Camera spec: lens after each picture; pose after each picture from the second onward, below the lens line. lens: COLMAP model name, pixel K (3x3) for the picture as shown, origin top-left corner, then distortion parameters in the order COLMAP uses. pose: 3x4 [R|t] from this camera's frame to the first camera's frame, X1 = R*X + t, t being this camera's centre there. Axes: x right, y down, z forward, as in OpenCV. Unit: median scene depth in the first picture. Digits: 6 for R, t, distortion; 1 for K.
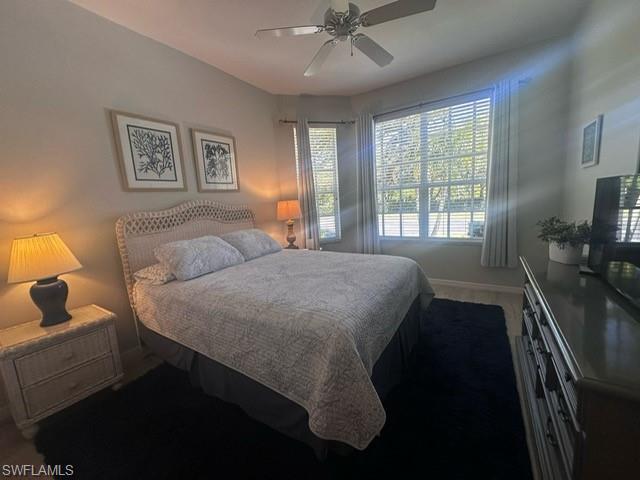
lens RADIAL K [[254.7, 0, 320.9], [0, 254.7, 239.1], [0, 0, 1]] dist [-0.007154, 0.002162]
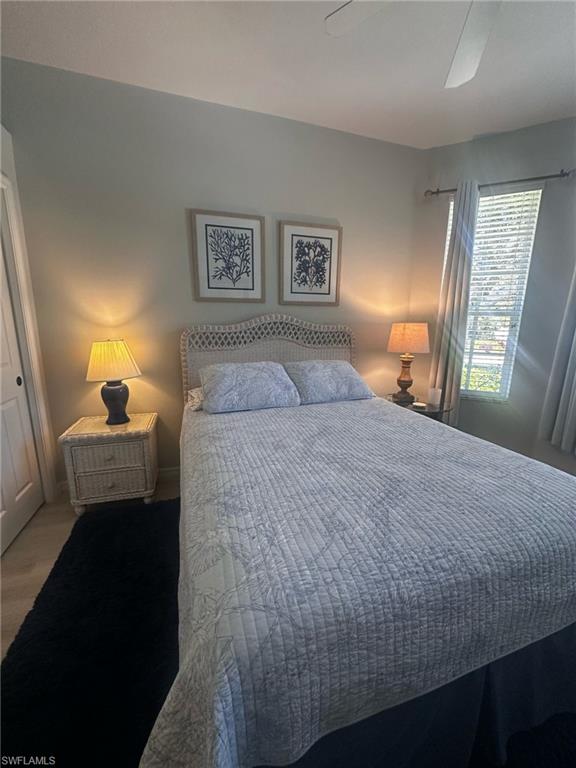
lens RADIAL K [[305.6, 0, 289.4], [0, 305.6, 384.6], [0, 0, 1]] dist [-0.007154, 0.002162]
pose [[0.767806, 0.198364, -0.609200, 0.223308], [-0.151555, 0.980110, 0.128124, -0.085994], [0.622499, -0.006047, 0.782598, 0.355401]]
